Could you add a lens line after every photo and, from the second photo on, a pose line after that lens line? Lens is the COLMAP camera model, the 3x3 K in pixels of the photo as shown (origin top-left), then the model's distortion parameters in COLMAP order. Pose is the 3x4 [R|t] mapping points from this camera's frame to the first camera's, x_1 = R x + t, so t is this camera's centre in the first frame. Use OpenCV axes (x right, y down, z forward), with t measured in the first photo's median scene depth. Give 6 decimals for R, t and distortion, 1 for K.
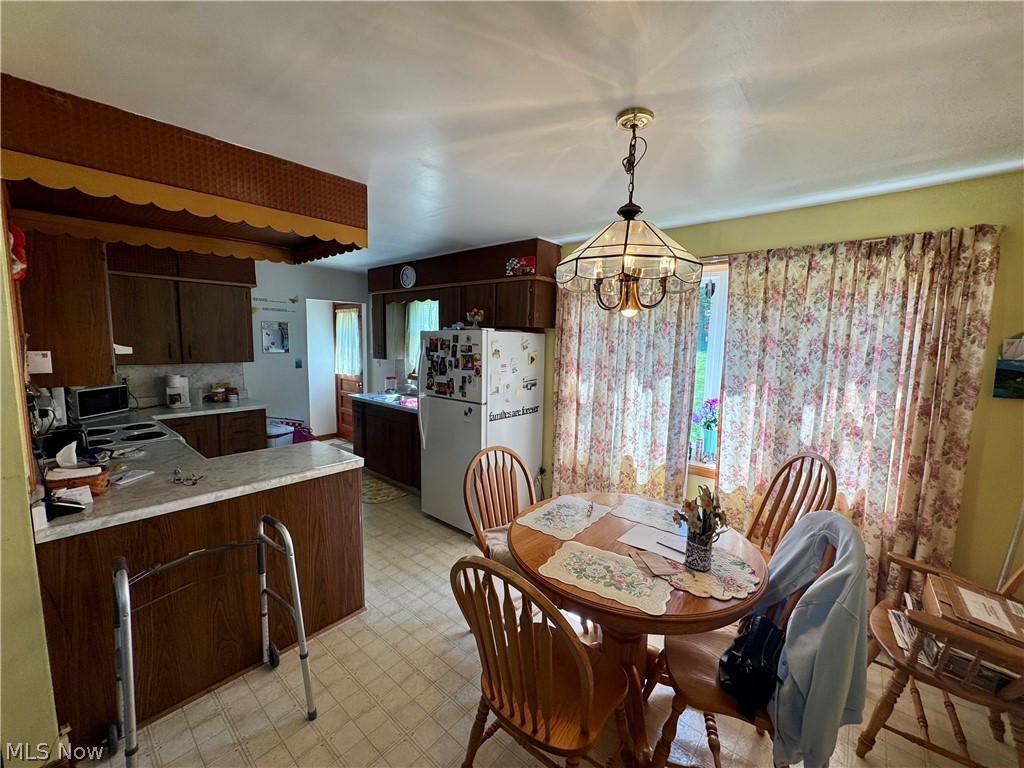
lens RADIAL K [[408.0, 0, 510.1], [0, 408.0, 383.0], [0, 0, 1]] dist [-0.016841, -0.000085]
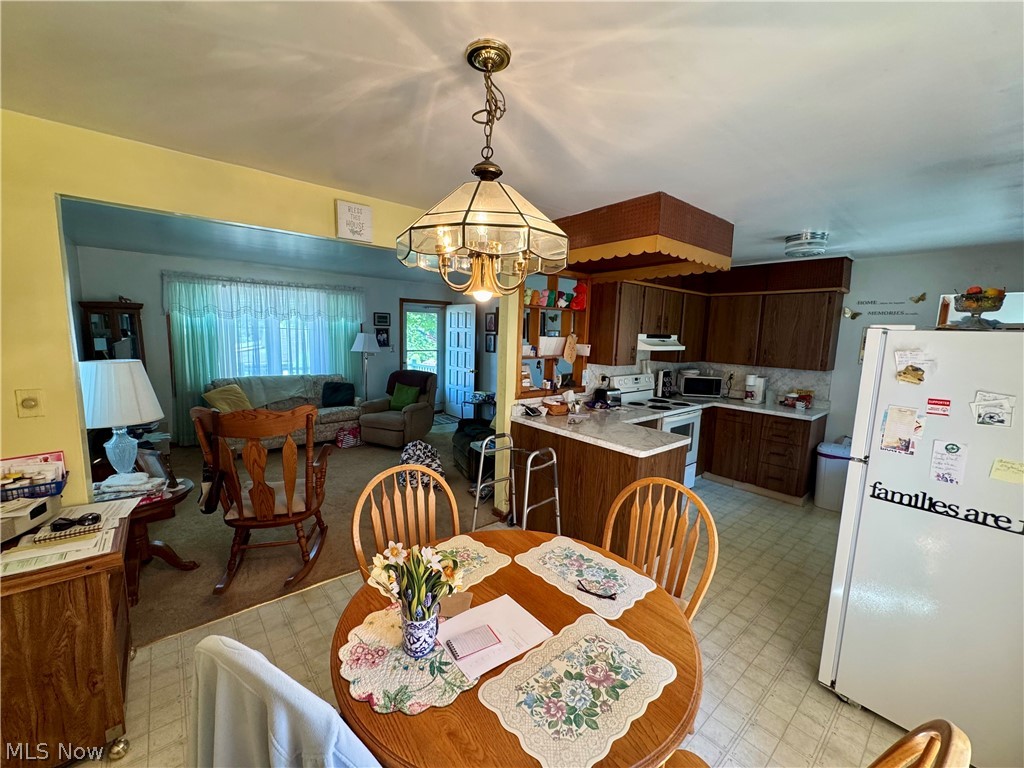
lens RADIAL K [[408.0, 0, 509.4], [0, 408.0, 383.3], [0, 0, 1]] dist [-0.016841, -0.000085]
pose [[-0.160318, 0.102216, -0.981759, 0.546816], [-0.139248, 0.982335, 0.125015, -0.055210], [0.977194, 0.156750, -0.143252, 0.594839]]
